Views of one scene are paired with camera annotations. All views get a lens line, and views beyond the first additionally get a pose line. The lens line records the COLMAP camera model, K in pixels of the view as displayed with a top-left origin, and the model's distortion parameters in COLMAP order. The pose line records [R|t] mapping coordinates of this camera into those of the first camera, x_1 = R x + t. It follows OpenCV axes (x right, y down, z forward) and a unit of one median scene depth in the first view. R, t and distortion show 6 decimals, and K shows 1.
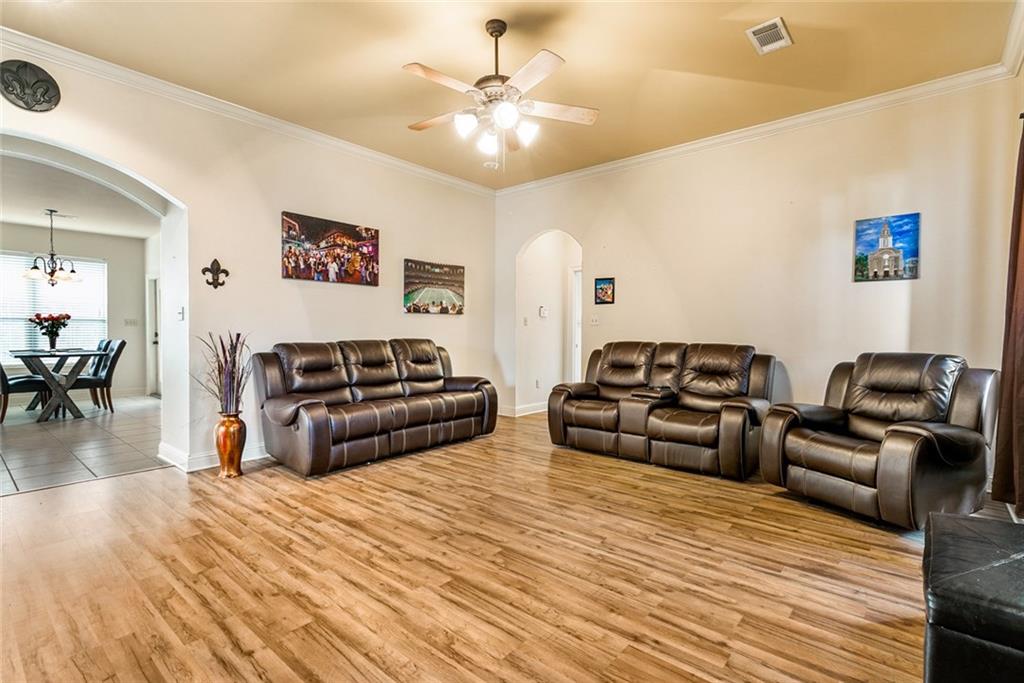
lens RADIAL K [[477.5, 0, 517.3], [0, 477.5, 345.7], [0, 0, 1]] dist [0.003075, 0.000156]
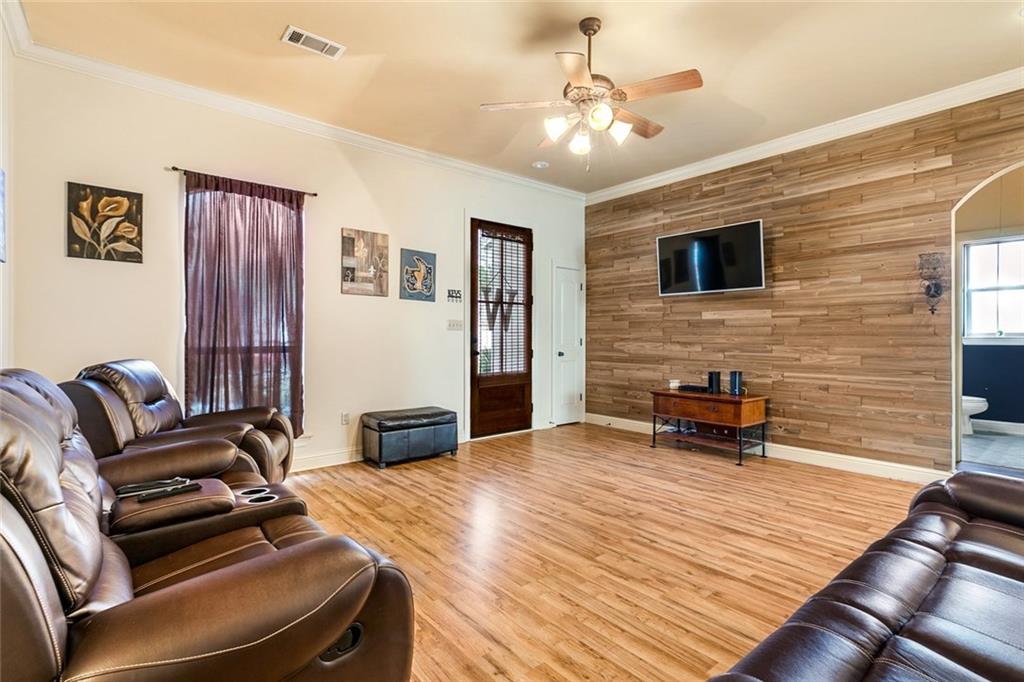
lens RADIAL K [[494.9, 0, 507.8], [0, 494.9, 336.5], [0, 0, 1]] dist [0.001546, 0.000089]
pose [[-0.982725, -0.005861, 0.184979, -0.070869], [-0.000385, 0.999561, 0.029627, -0.067081], [-0.185072, 0.029044, -0.982296, 2.086040]]
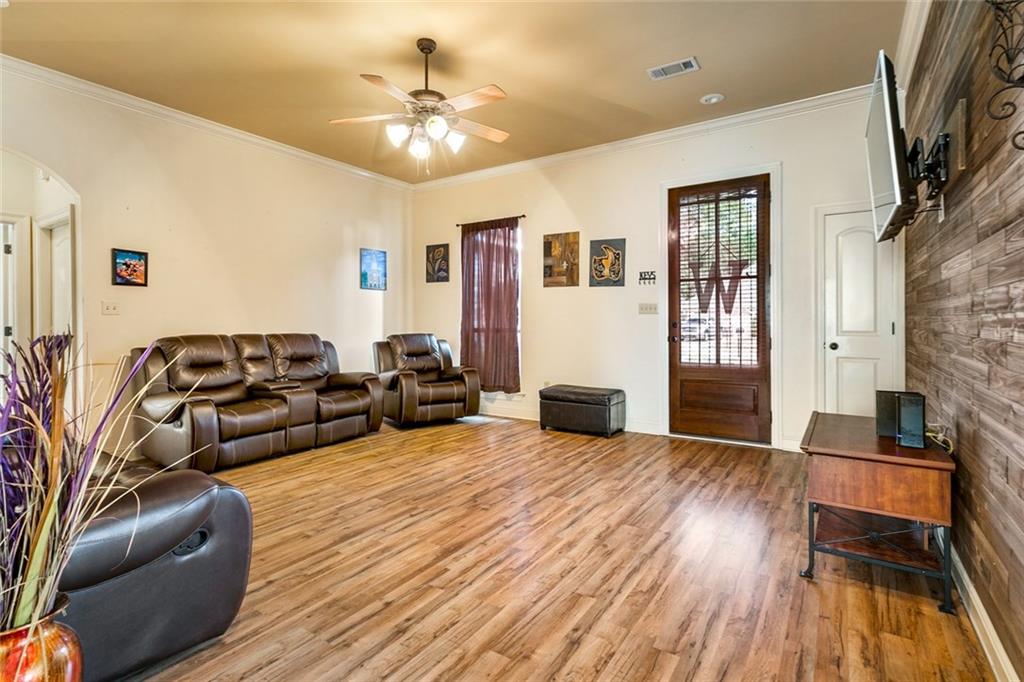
lens RADIAL K [[490.7, 0, 514.3], [0, 490.7, 322.5], [0, 0, 1]] dist [0.003807, 0.000241]
pose [[-0.106657, -0.005371, 0.994281, -1.217322], [0.032522, 0.999432, 0.008887, -0.035969], [-0.993764, 0.033284, -0.106421, 0.961692]]
